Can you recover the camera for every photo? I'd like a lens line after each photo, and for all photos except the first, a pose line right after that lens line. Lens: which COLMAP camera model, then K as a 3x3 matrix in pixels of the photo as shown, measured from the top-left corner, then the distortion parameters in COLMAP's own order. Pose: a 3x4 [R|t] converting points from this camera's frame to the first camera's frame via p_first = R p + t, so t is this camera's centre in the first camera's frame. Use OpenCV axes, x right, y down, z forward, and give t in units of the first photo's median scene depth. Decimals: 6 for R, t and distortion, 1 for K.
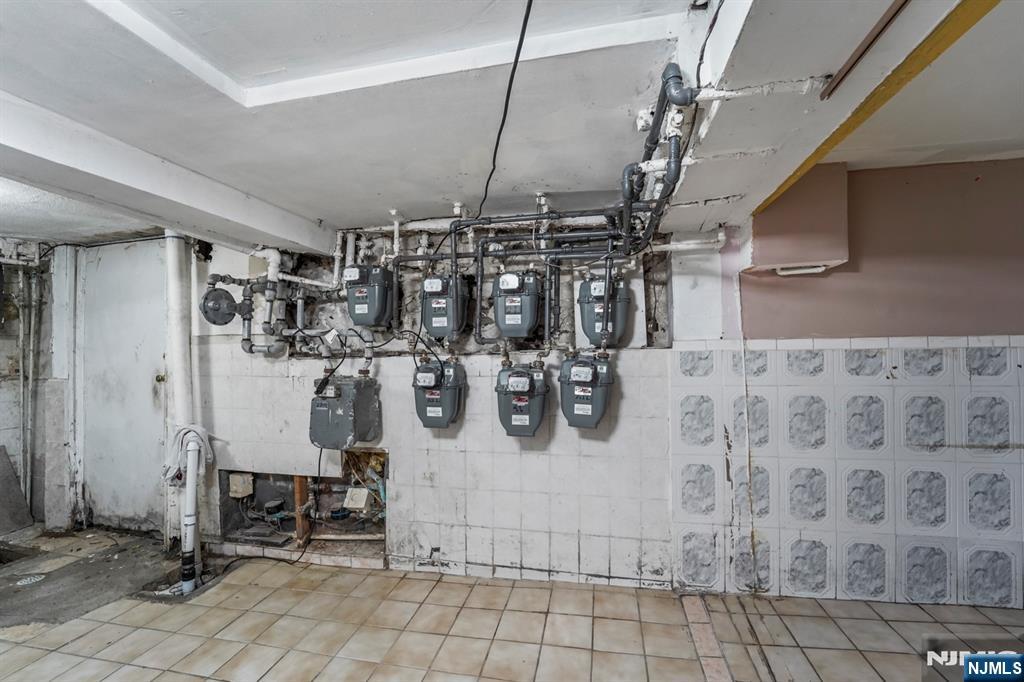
lens RADIAL K [[429.4, 0, 539.1], [0, 429.4, 346.6], [0, 0, 1]] dist [-0.023479, 0.000228]
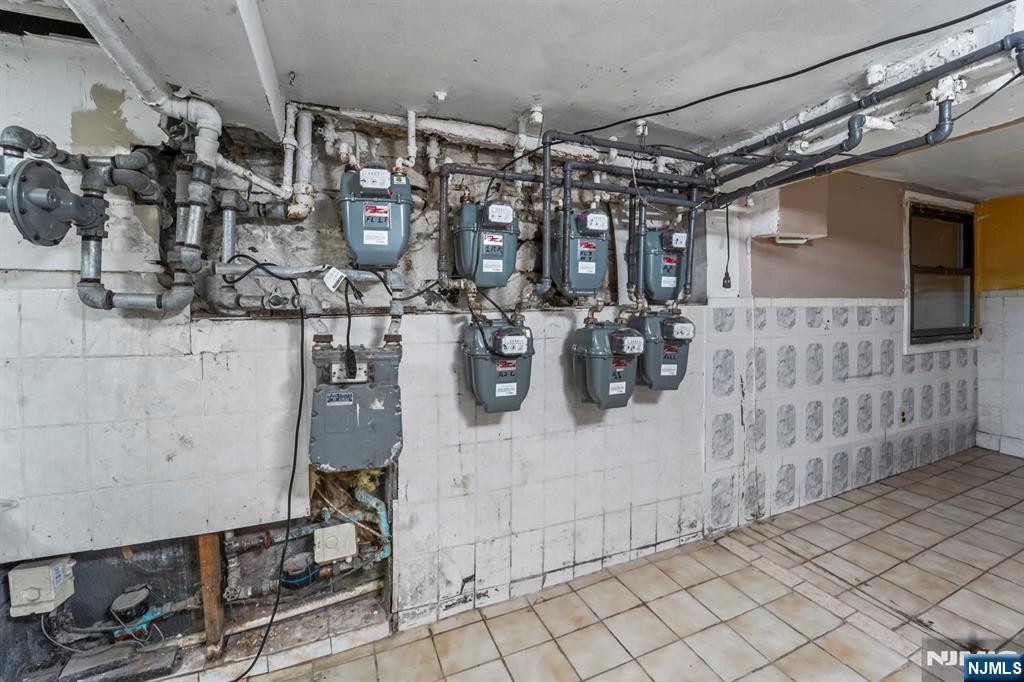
lens RADIAL K [[429.4, 0, 531.3], [0, 429.4, 318.6], [0, 0, 1]] dist [-0.023479, 0.000228]
pose [[0.833109, -0.007442, 0.553059, -0.554776], [-0.000986, 0.999888, 0.014941, 0.019495], [-0.553109, -0.012992, 0.833008, 0.342911]]
